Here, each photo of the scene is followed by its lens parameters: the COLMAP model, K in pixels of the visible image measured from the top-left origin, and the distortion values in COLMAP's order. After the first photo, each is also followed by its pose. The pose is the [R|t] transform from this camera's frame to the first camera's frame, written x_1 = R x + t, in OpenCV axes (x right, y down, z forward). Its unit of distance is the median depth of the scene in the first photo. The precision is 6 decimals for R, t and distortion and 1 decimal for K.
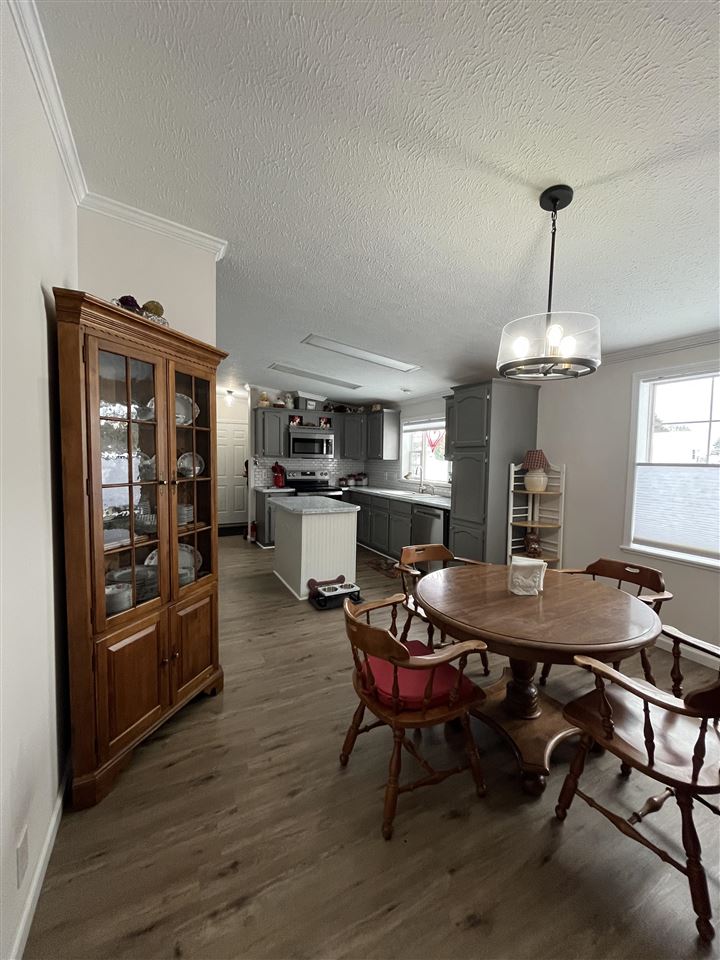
lens RADIAL K [[385.0, 0, 361.5], [0, 385.0, 479.4], [0, 0, 1]] dist [-0.000613, -0.000411]
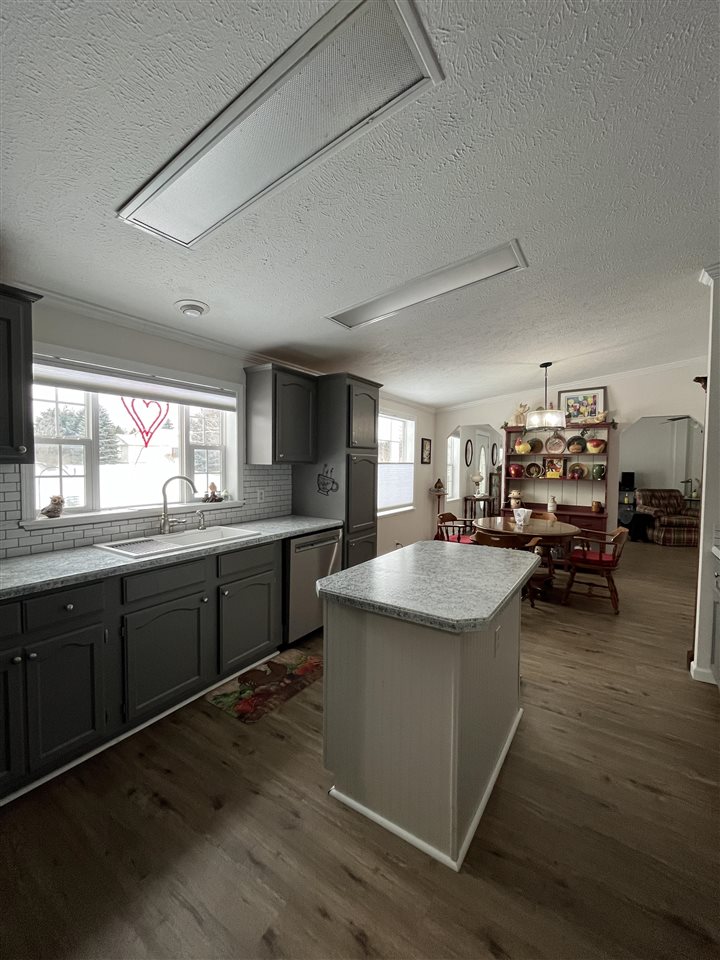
lens RADIAL K [[385.0, 0, 366.9], [0, 385.0, 478.0], [0, 0, 1]] dist [-0.000613, -0.000411]
pose [[-0.502309, -0.056138, 0.862864, -0.331272], [0.031766, 0.996019, 0.083294, -0.058362], [-0.864105, 0.069249, -0.498525, 0.930392]]
